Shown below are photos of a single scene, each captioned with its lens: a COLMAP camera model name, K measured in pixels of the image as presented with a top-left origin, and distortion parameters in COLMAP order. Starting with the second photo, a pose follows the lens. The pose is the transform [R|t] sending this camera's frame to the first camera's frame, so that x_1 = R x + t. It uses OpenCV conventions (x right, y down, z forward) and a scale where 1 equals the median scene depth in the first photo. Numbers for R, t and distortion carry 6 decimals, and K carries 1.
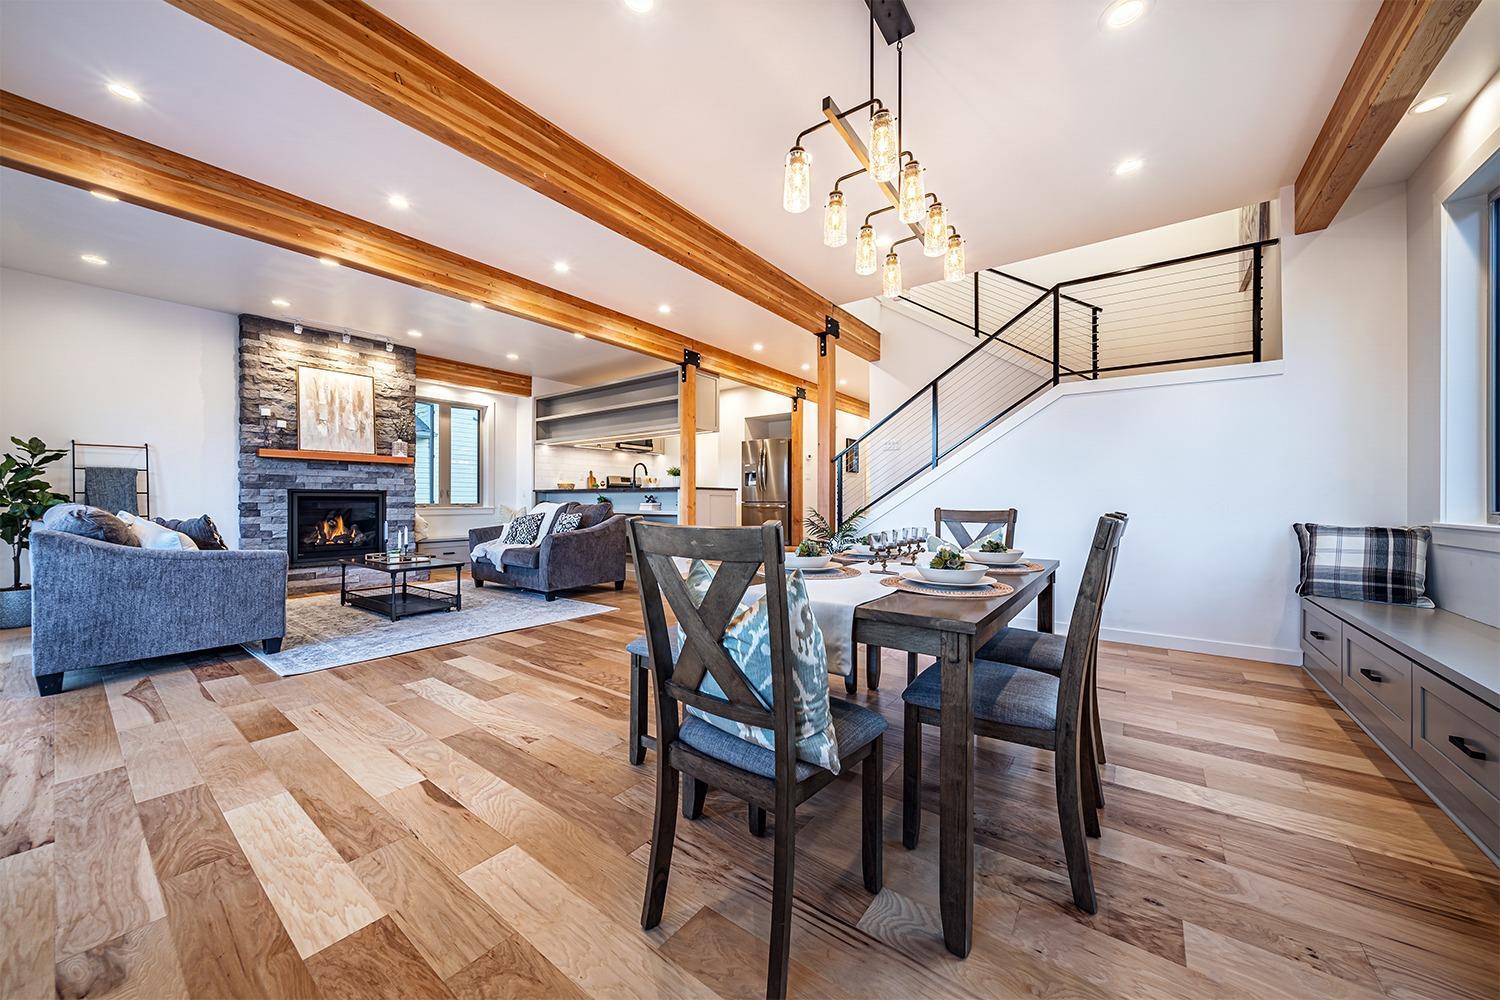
lens RADIAL K [[516.8, 0, 754.3], [0, 516.8, 501.1], [0, 0, 1]] dist [-0.001406, -0.000219]
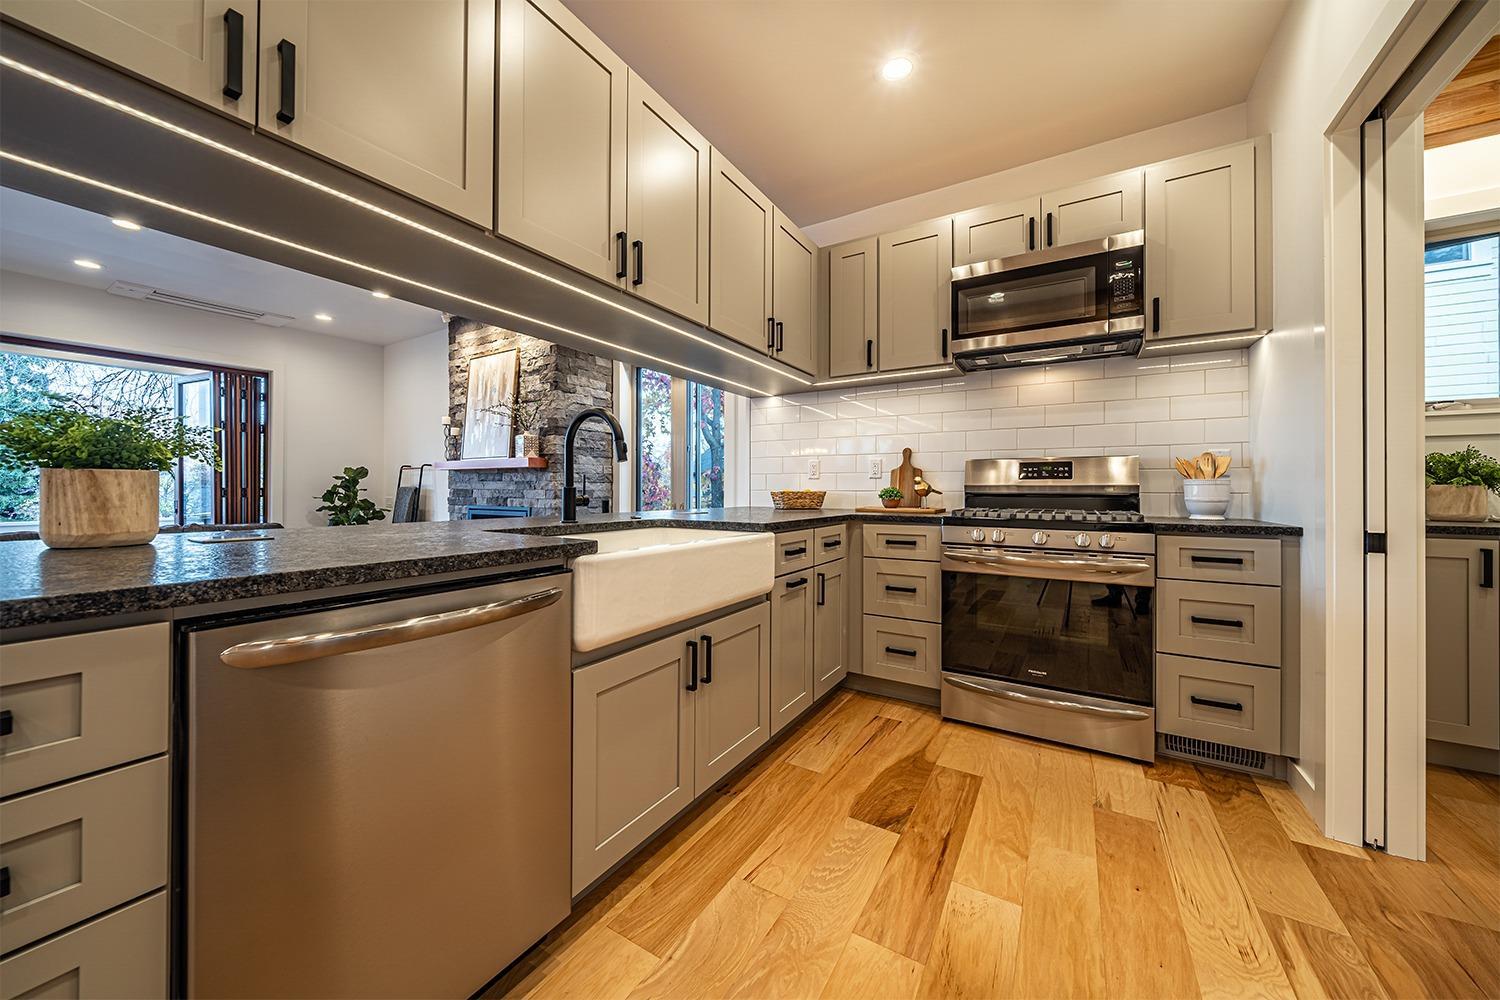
lens RADIAL K [[526.5, 0, 749.4], [0, 526.5, 495.6], [0, 0, 1]] dist [-0.001494, -0.000130]
pose [[0.079847, 0.001382, -0.996806, 0.011999], [-0.009180, 0.999958, 0.000651, -0.043072], [0.996765, 0.009098, 0.079856, 1.345599]]
